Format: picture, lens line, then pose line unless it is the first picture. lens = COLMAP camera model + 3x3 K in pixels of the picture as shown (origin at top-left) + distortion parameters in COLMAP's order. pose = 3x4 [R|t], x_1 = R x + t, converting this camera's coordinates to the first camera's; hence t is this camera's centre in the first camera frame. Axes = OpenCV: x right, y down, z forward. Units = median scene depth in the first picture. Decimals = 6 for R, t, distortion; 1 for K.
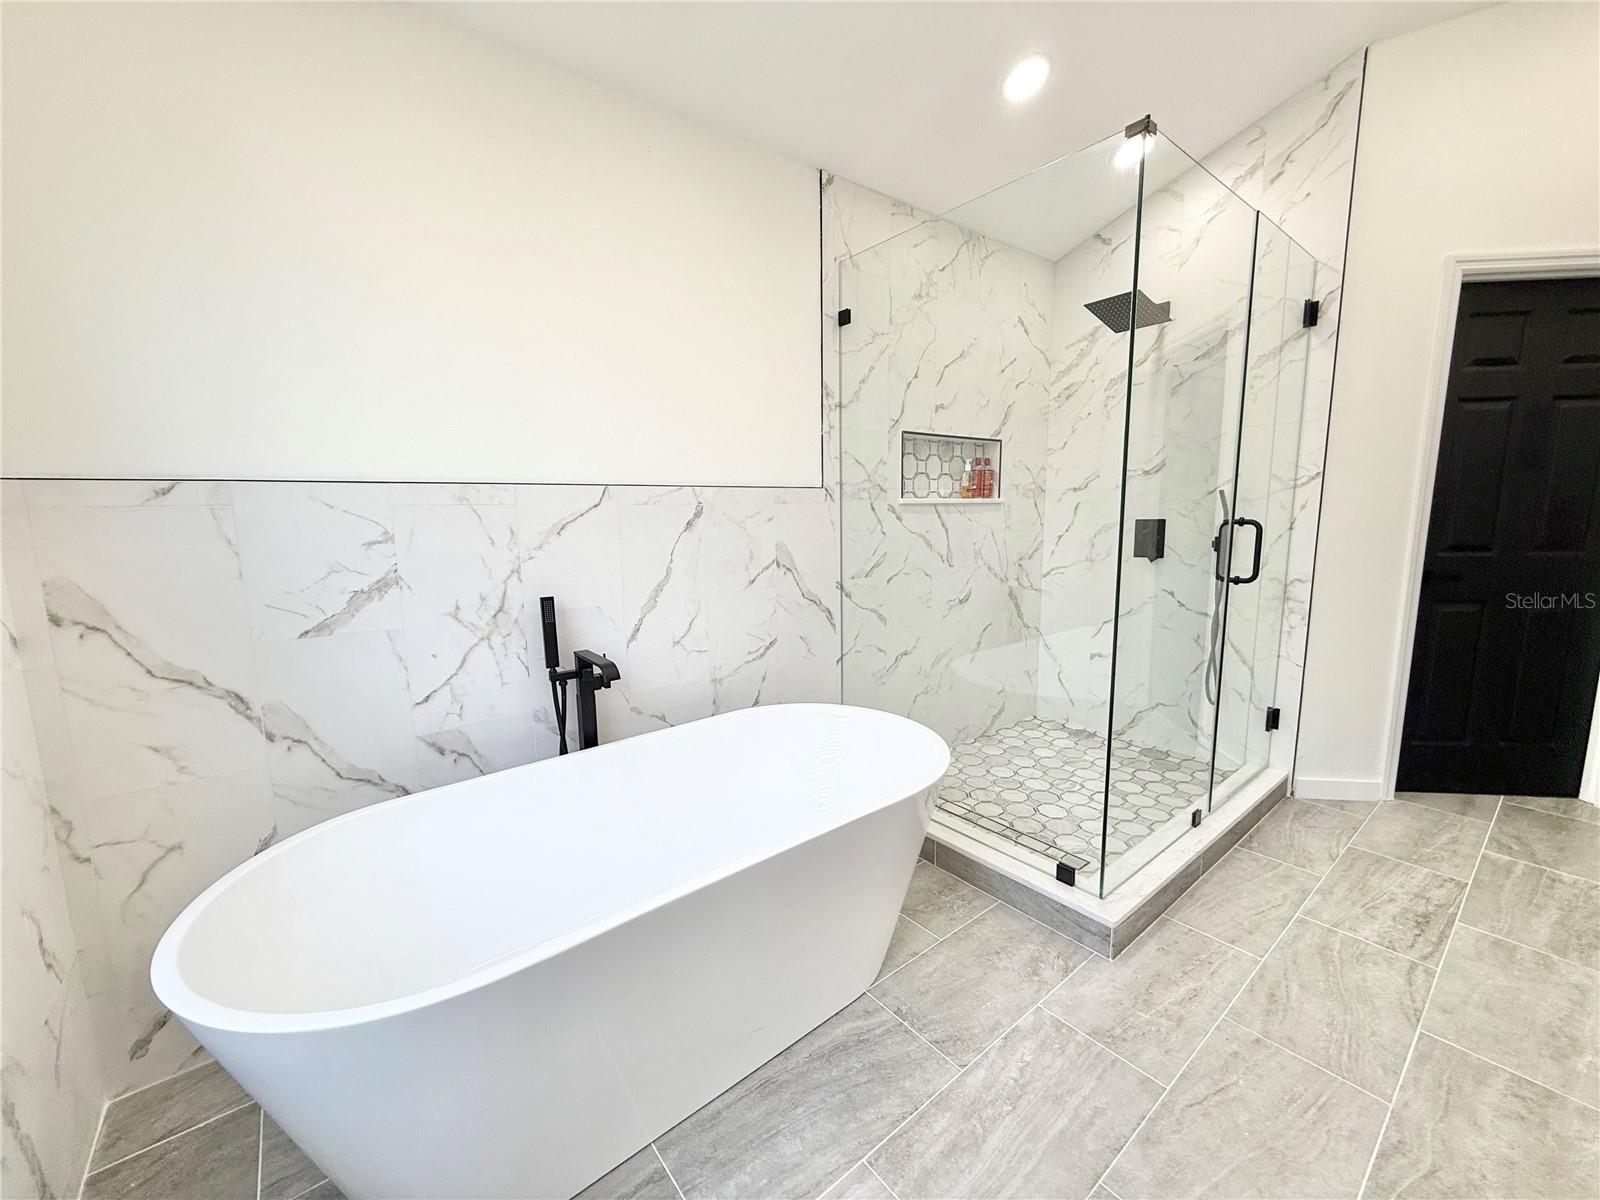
lens RADIAL K [[637.4, 0, 794.3], [0, 637.4, 600.6], [0, 0, 1]] dist [-0.002285, 0.000225]
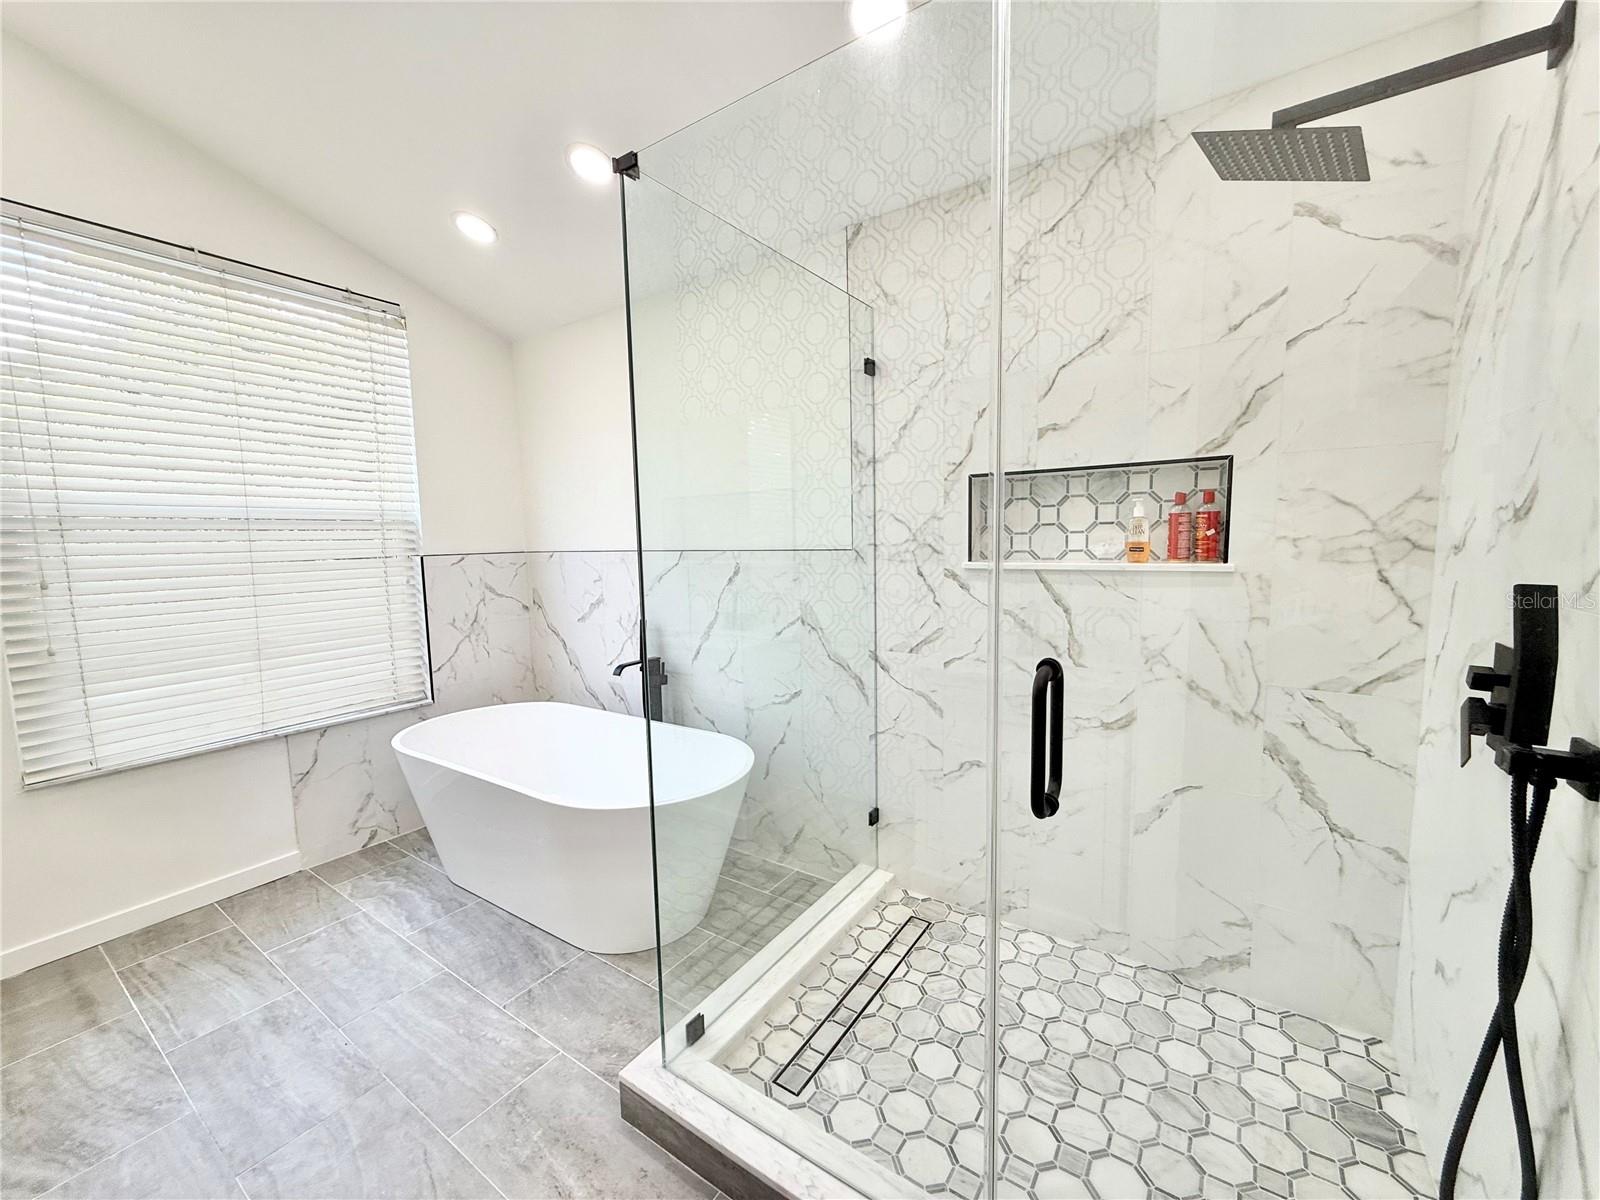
lens RADIAL K [[637.4, 0, 795.2], [0, 637.4, 602.1], [0, 0, 1]] dist [-0.002285, 0.000225]
pose [[0.292954, 0.107096, -0.950110, 0.916711], [-0.118772, 0.990086, 0.074981, -0.157278], [0.948721, 0.090881, 0.302770, 0.622442]]
